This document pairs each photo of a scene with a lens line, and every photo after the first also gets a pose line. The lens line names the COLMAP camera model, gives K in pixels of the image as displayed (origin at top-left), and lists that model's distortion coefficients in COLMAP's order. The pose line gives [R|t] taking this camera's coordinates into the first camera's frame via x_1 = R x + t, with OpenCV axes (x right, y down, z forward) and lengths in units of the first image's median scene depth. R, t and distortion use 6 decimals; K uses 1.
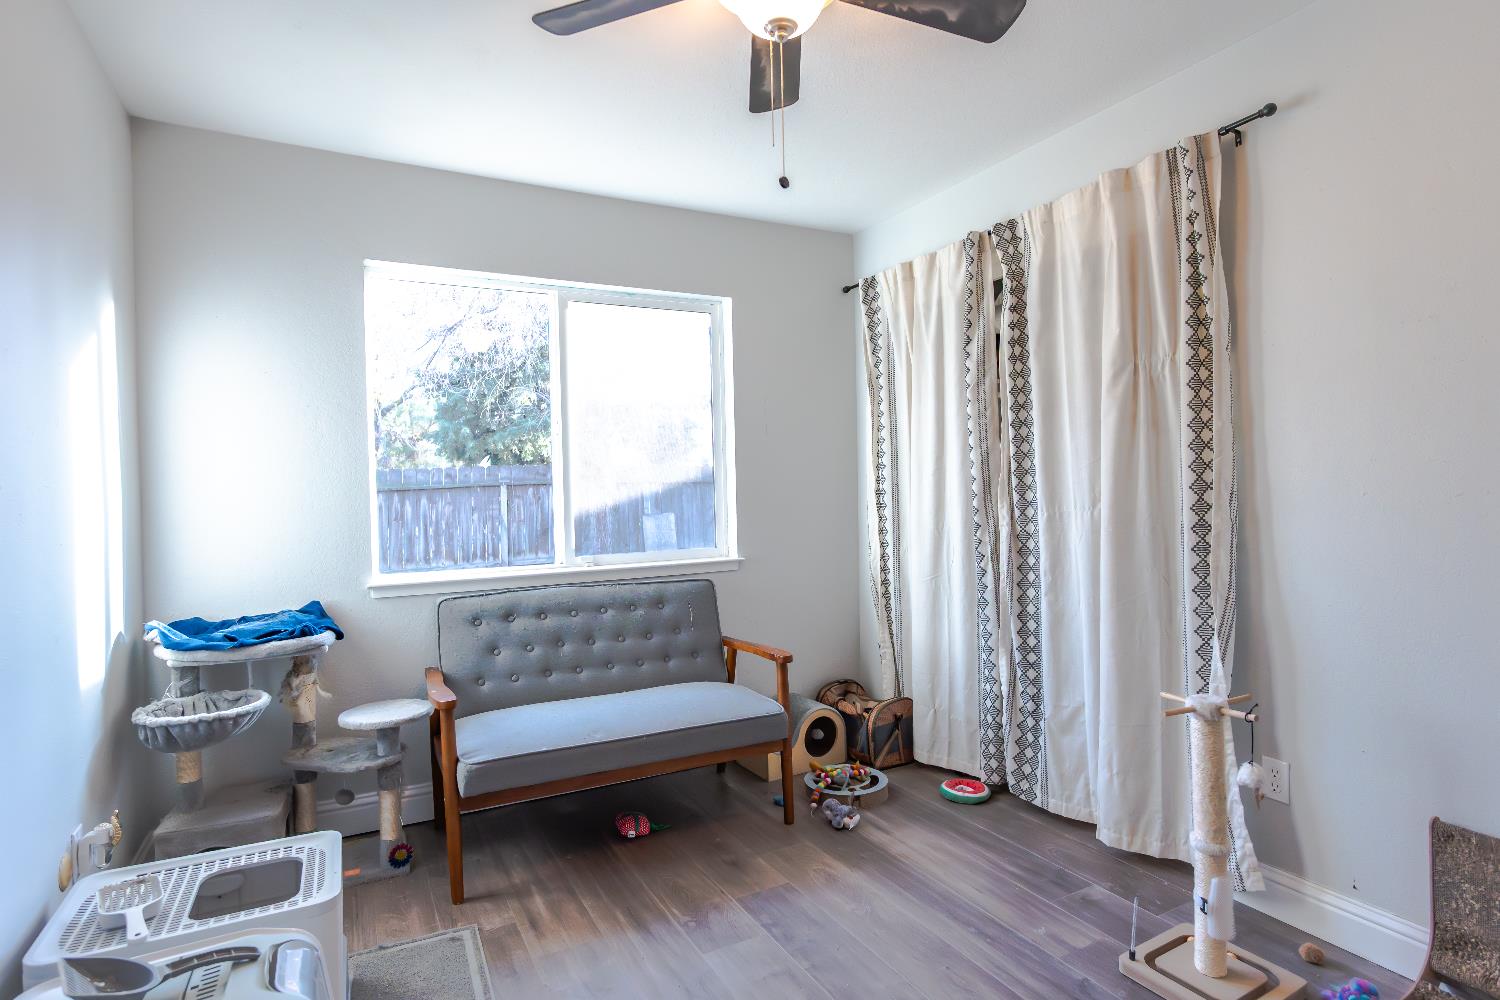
lens RADIAL K [[752.9, 0, 758.9], [0, 752.9, 494.8], [0, 0, 1]] dist [-0.004219, 0.000158]
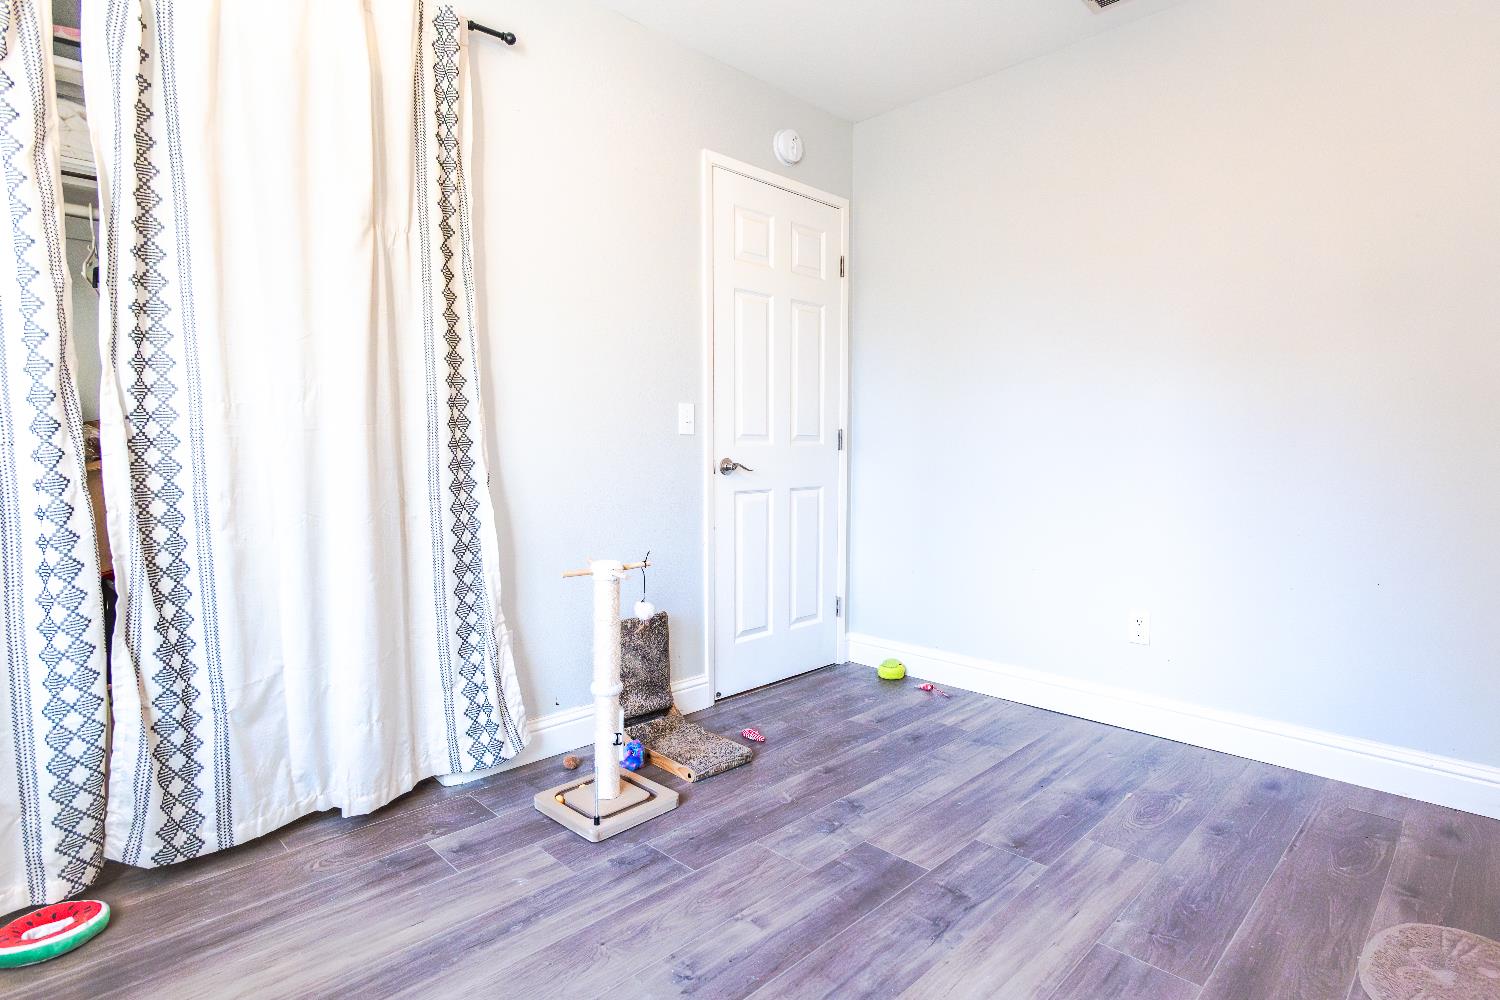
lens RADIAL K [[752.9, 0, 758.9], [0, 752.9, 494.8], [0, 0, 1]] dist [-0.004219, 0.000158]
pose [[-0.261732, -0.048898, 0.963901, -0.431028], [0.006480, 0.998604, 0.052418, 0.081640], [-0.965119, 0.019965, -0.261050, 0.815525]]
